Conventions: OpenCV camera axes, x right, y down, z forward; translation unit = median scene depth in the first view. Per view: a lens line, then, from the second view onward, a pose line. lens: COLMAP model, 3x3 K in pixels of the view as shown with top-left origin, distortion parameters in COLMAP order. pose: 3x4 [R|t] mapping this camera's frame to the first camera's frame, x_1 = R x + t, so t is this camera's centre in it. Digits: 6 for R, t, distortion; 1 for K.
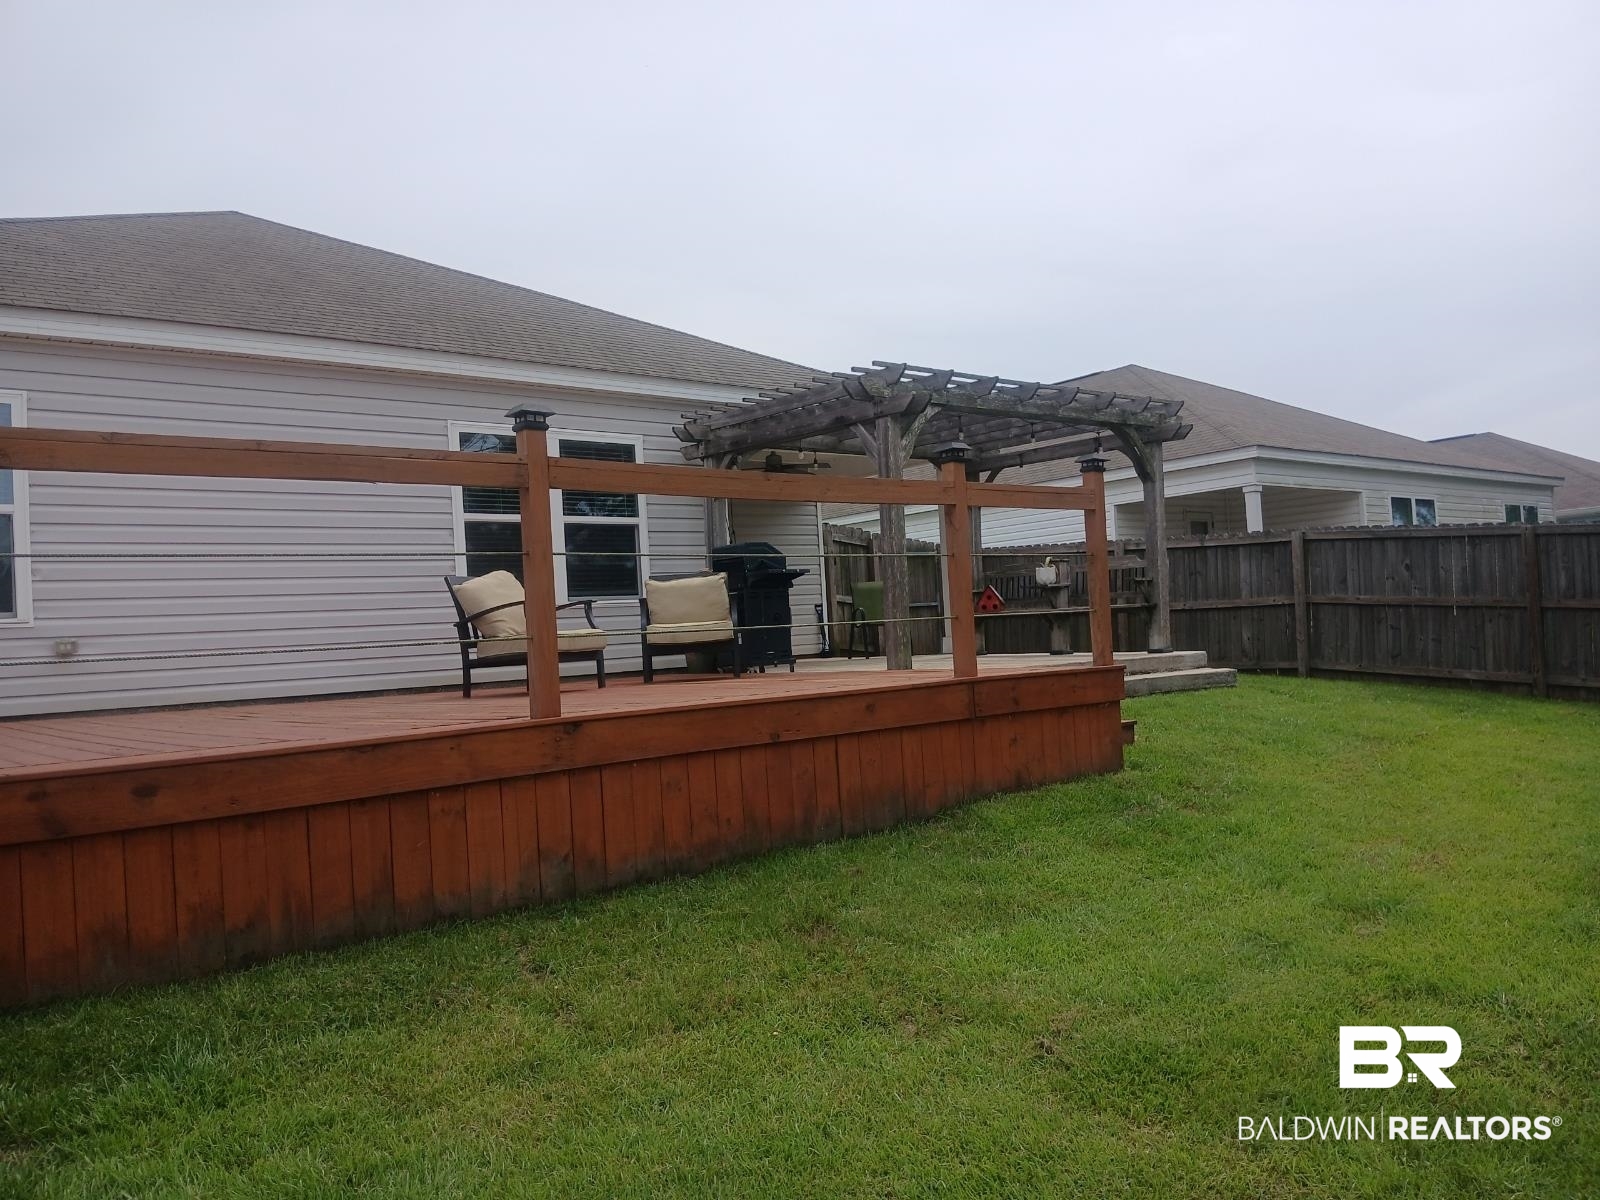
lens RADIAL K [[1232.7, 0, 802.5], [0, 1232.7, 611.1], [0, 0, 1]] dist [0.105346, -0.253277]
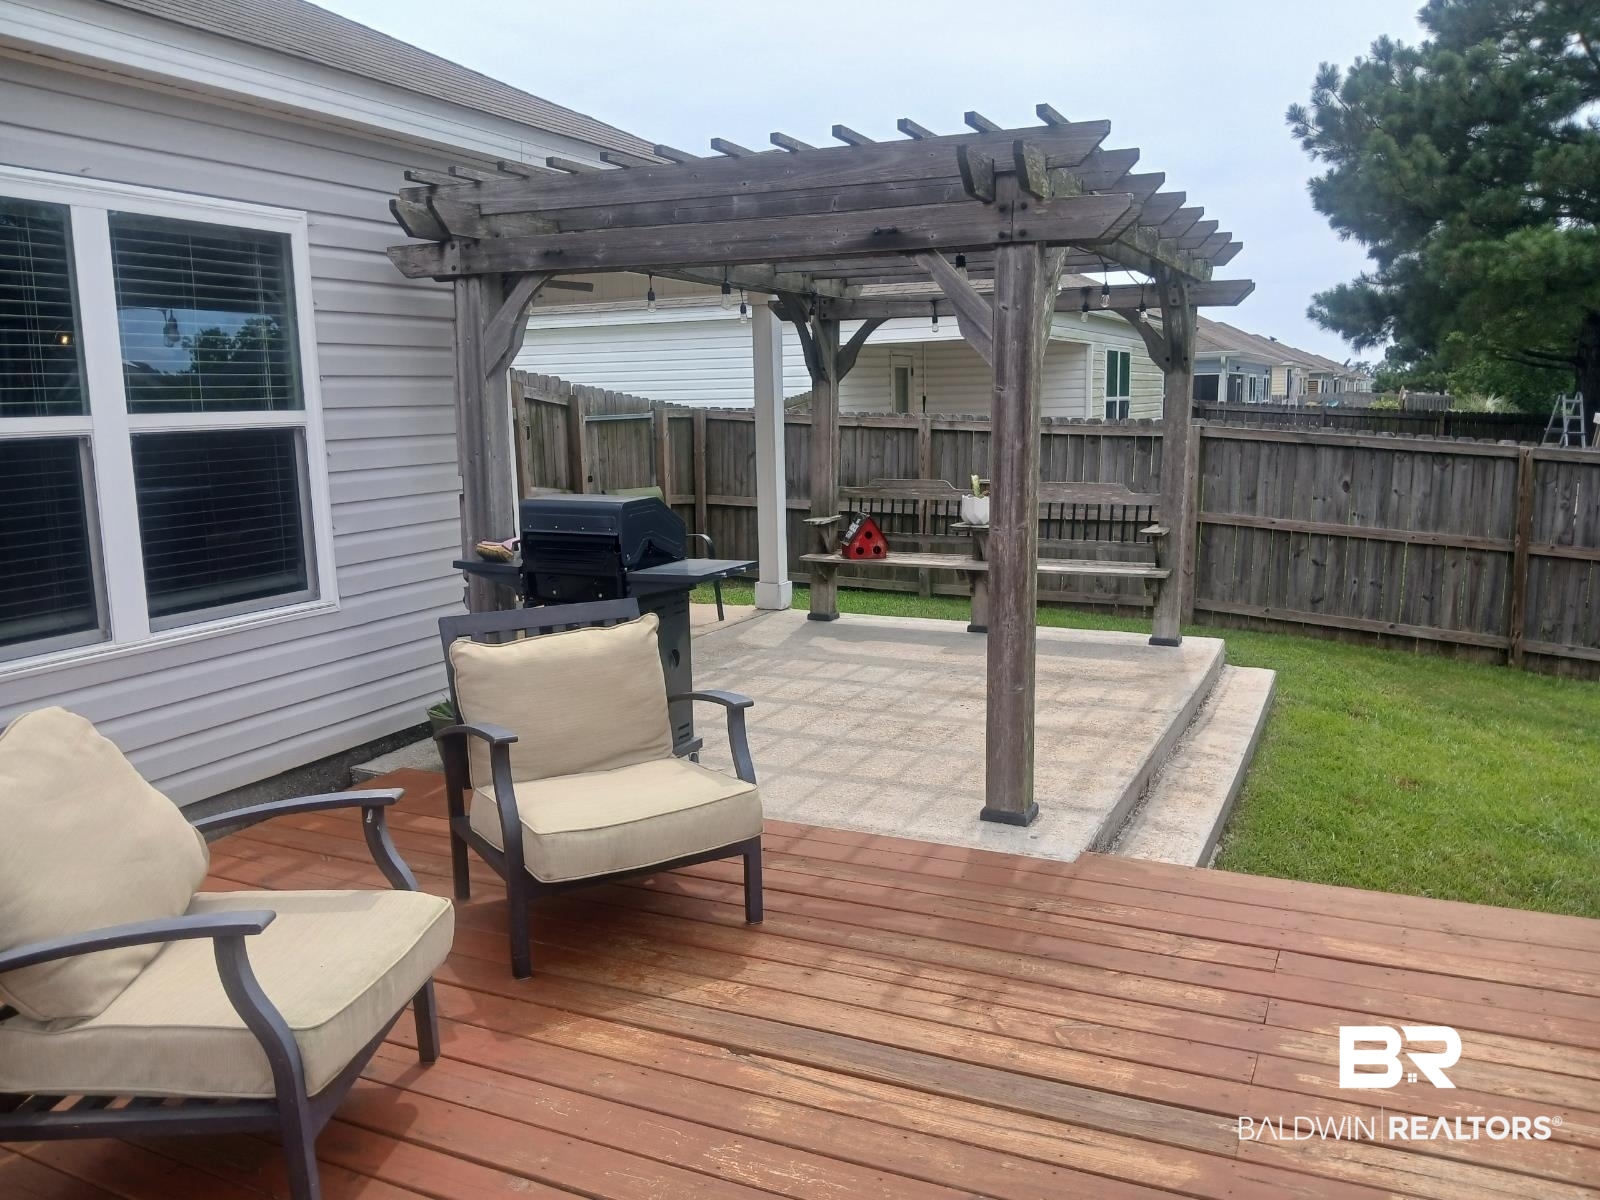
lens RADIAL K [[1232.7, 0, 802.5], [0, 1232.7, 611.1], [0, 0, 1]] dist [0.105346, -0.253277]
pose [[0.908875, -0.032514, 0.415799, -0.142178], [-0.039158, 0.985900, 0.162688, -0.075772], [-0.415226, -0.164145, 0.894787, 0.478349]]
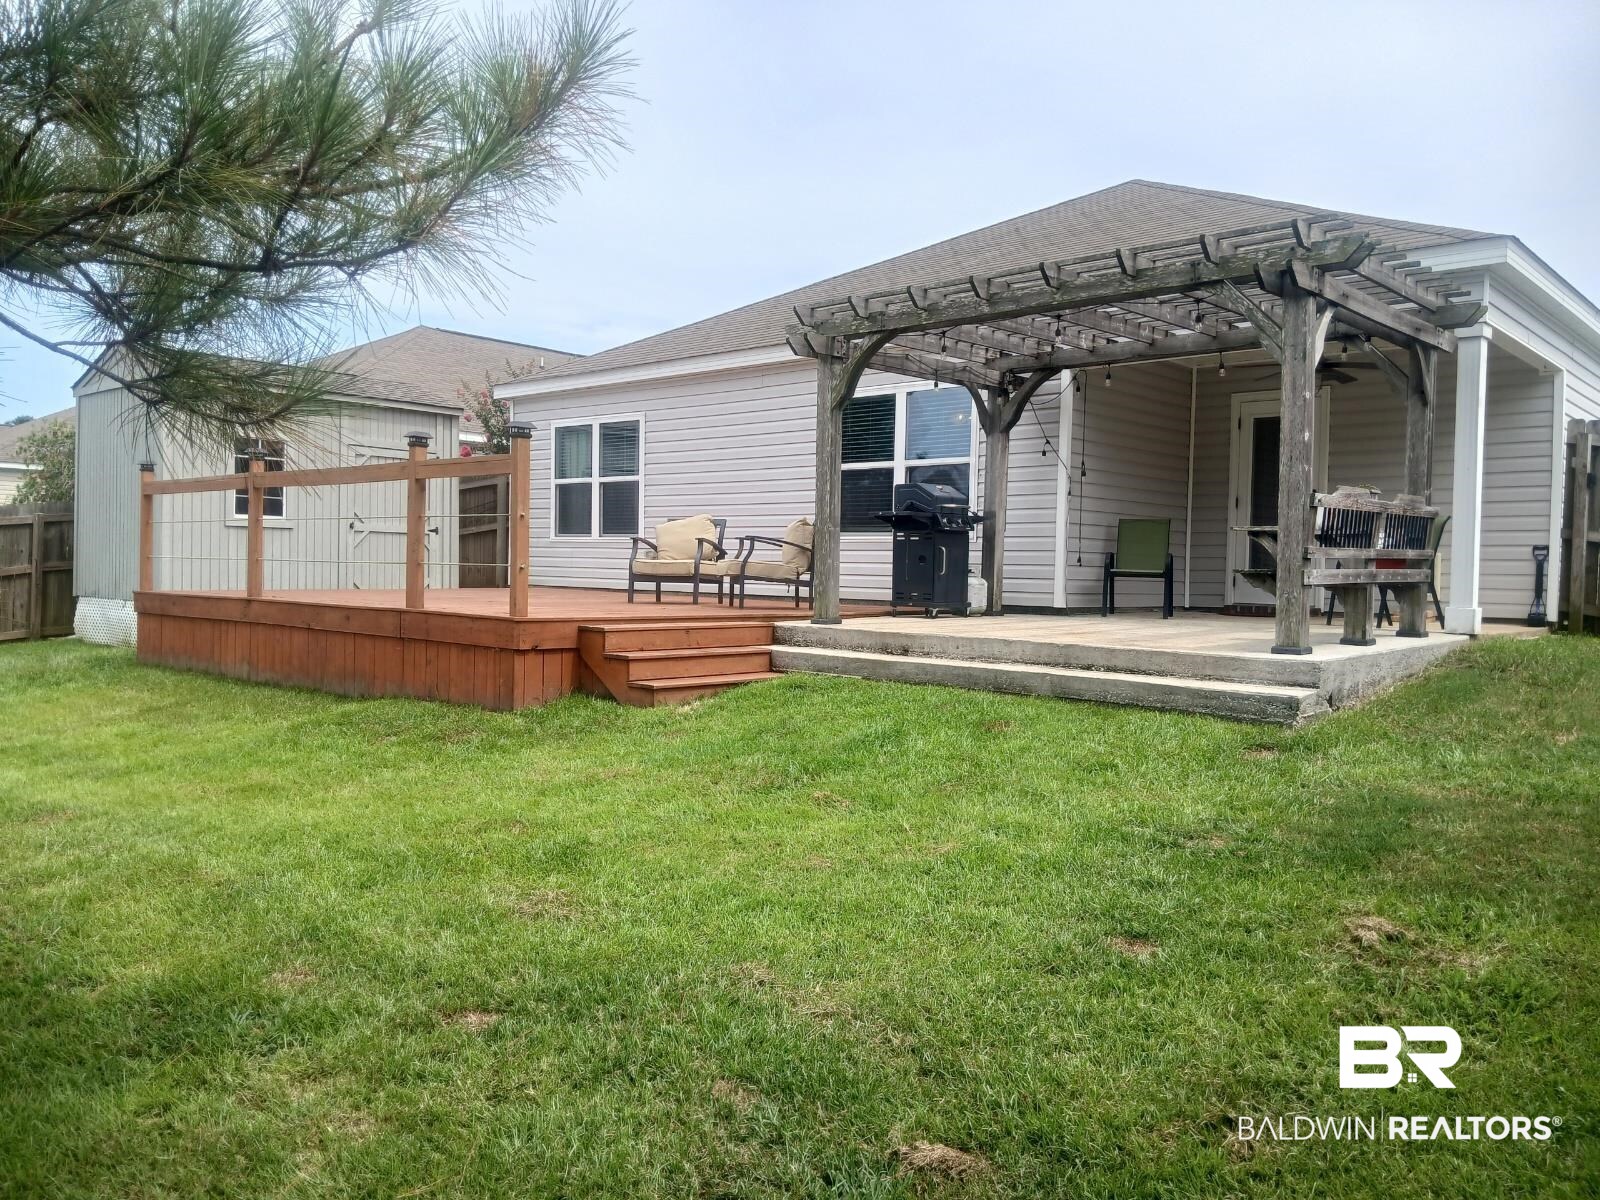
lens RADIAL K [[1232.7, 0, 802.5], [0, 1232.7, 611.1], [0, 0, 1]] dist [0.105346, -0.253277]
pose [[0.122178, 0.089204, -0.988491, 1.084102], [-0.009979, 0.996013, 0.088649, -0.044629], [0.992458, -0.000967, 0.122581, 0.907170]]
